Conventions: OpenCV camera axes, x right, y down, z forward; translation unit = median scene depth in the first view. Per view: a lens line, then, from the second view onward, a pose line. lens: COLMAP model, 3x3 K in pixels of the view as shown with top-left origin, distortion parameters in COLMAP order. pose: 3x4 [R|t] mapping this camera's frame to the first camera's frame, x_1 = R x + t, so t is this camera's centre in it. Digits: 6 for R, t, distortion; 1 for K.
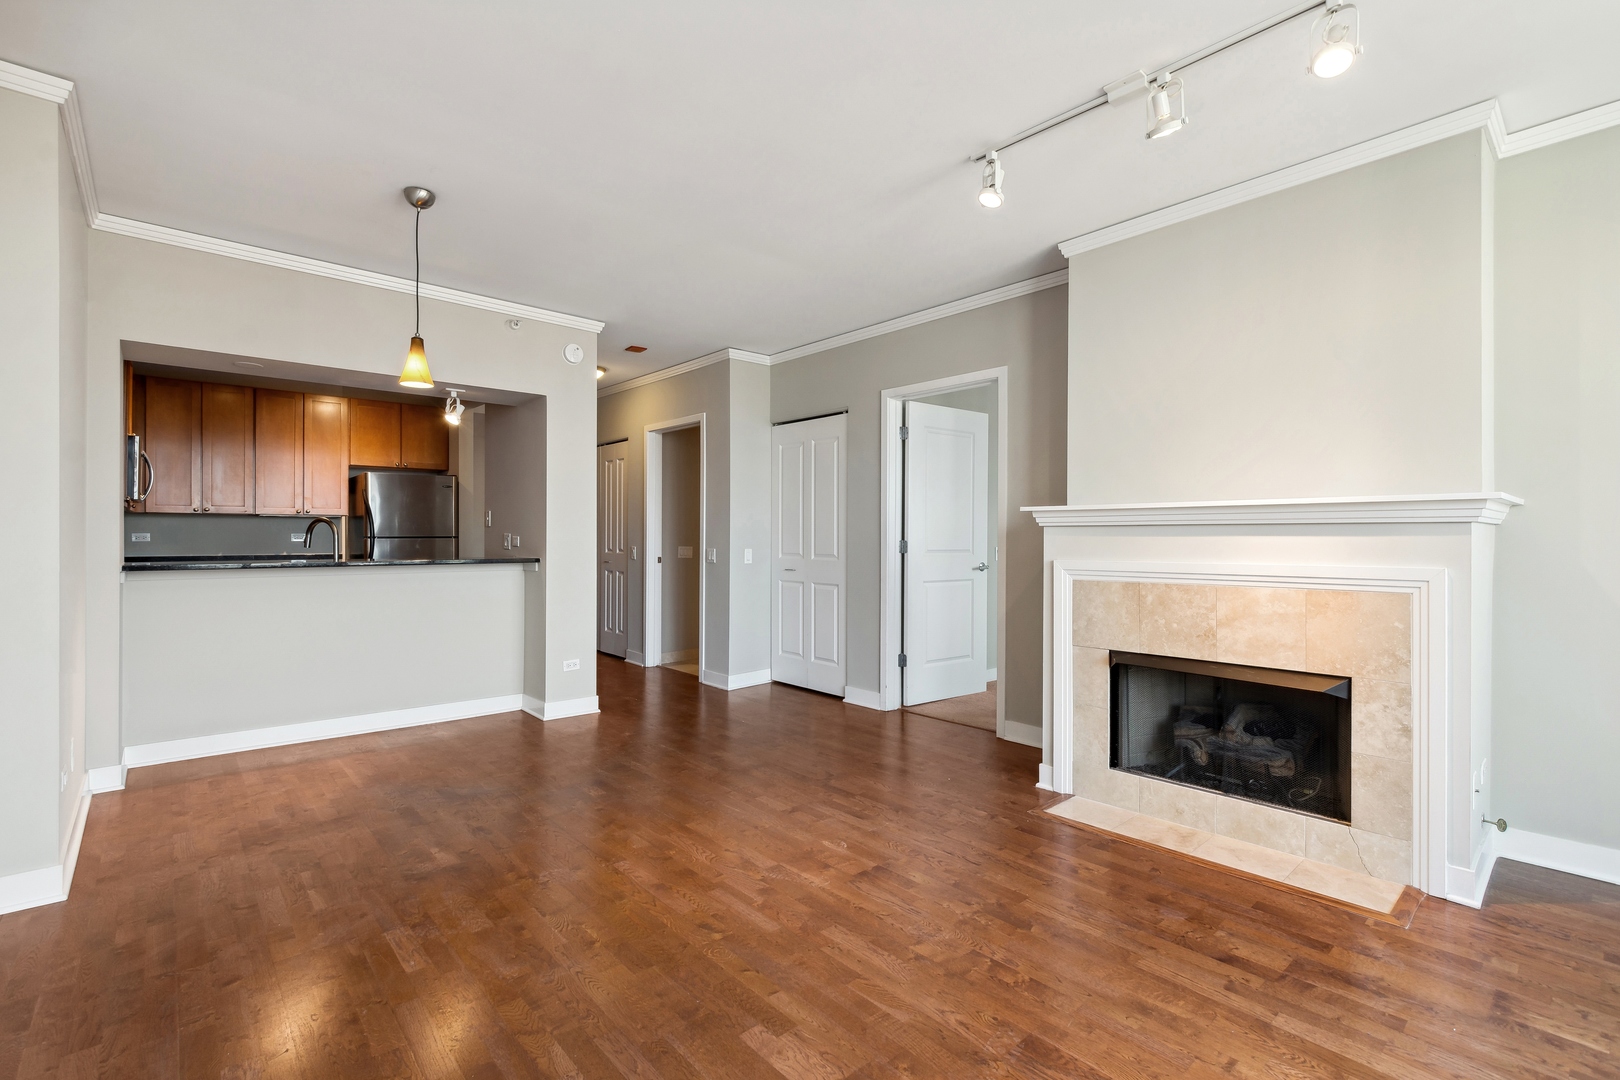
lens RADIAL K [[704.6, 0, 811.9], [0, 704.6, 539.3], [0, 0, 1]] dist [0.000796, 0.000181]
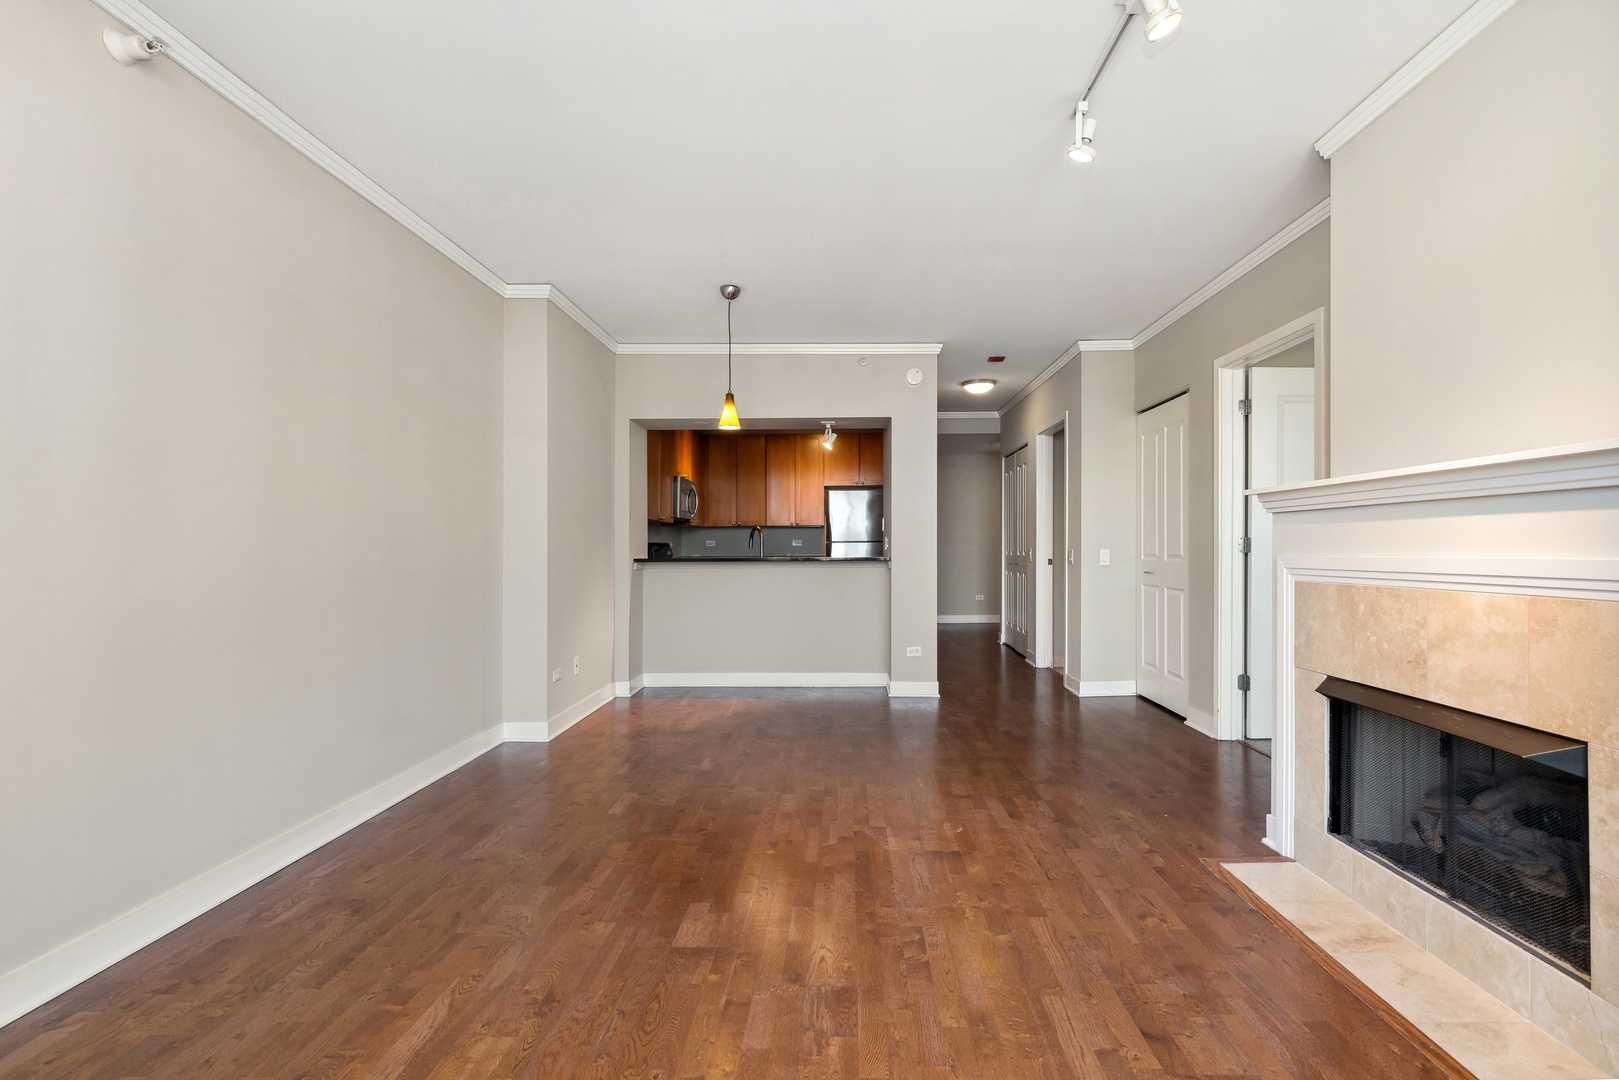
lens RADIAL K [[734.3, 0, 868.3], [0, 734.3, 543.7], [0, 0, 1]] dist [0.000154, 0.000642]
pose [[0.752610, -0.009944, -0.658391, 0.594250], [0.006351, 0.999949, -0.007842, 0.021661], [0.658435, 0.001721, 0.752635, 0.096660]]
